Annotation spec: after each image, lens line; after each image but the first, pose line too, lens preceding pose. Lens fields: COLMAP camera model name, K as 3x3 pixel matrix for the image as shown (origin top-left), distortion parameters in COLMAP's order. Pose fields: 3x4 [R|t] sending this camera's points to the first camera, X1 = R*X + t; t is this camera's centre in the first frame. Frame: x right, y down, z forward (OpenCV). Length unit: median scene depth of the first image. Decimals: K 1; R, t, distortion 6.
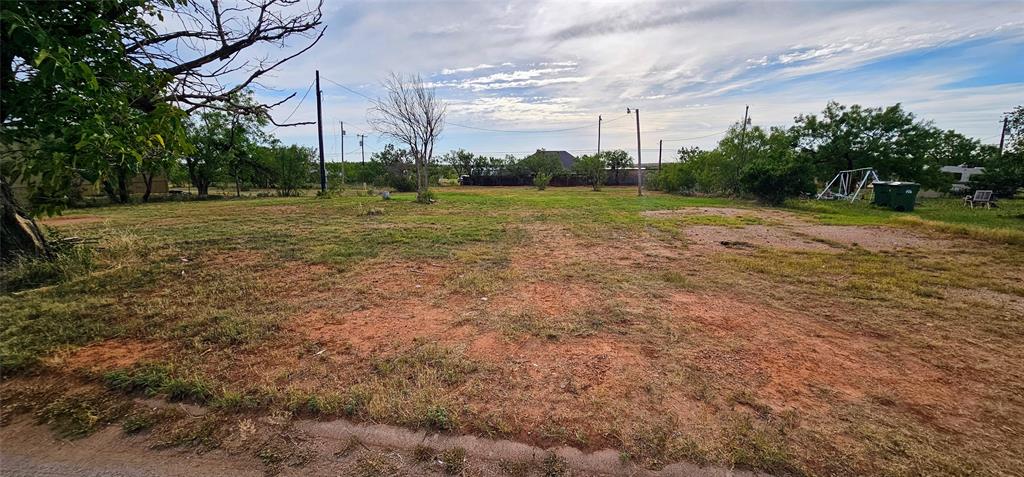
lens RADIAL K [[398.6, 0, 512.0], [0, 398.6, 238.5], [0, 0, 1]] dist [0.001961, 0.000733]
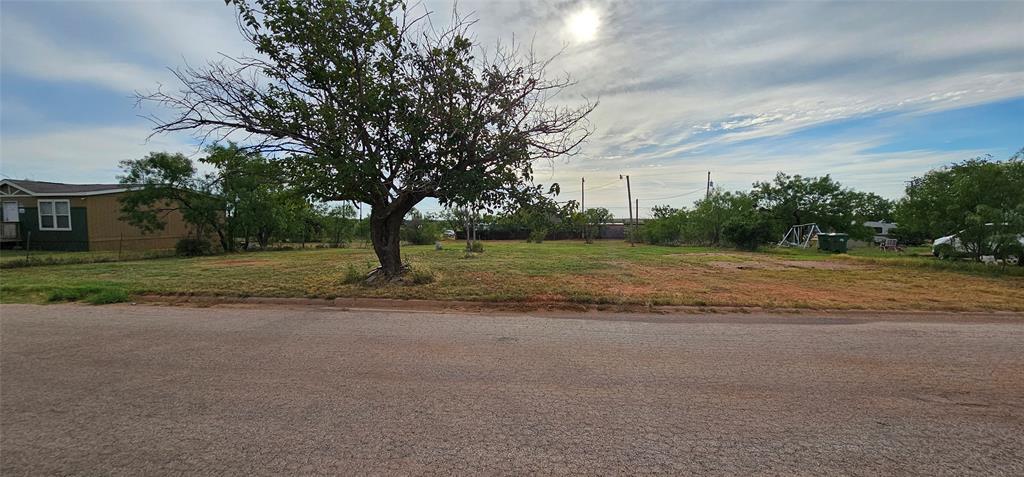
lens RADIAL K [[398.6, 0, 512.0], [0, 398.6, 238.5], [0, 0, 1]] dist [0.001961, 0.000733]
pose [[0.996669, -0.003046, 0.081502, -0.133977], [0.014137, 0.990627, -0.135859, 0.024645], [-0.080325, 0.136559, 0.987370, -0.139748]]
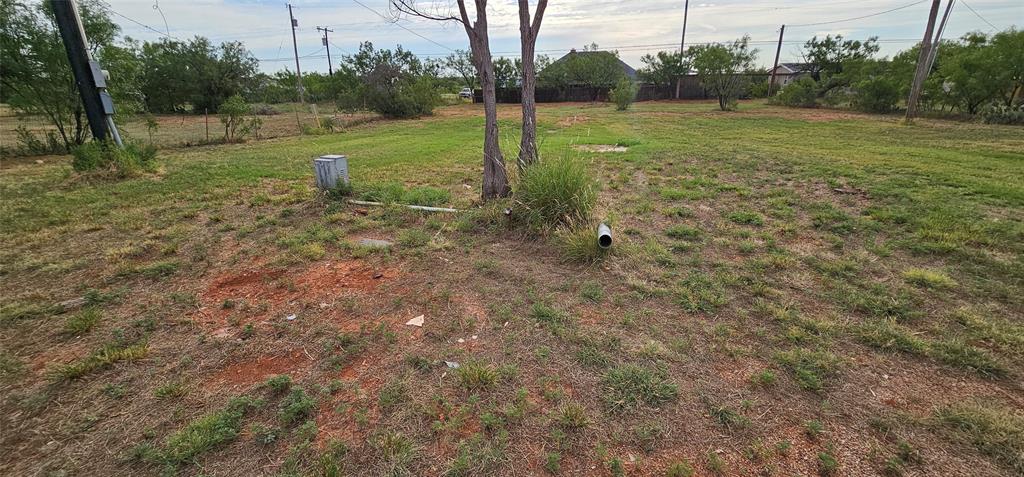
lens RADIAL K [[398.6, 0, 512.0], [0, 398.6, 238.5], [0, 0, 1]] dist [0.001961, 0.000733]
pose [[0.999649, -0.021232, 0.015820, -0.158558], [0.017642, 0.979643, 0.199973, -0.080214], [-0.019744, -0.199624, 0.979674, 0.545440]]
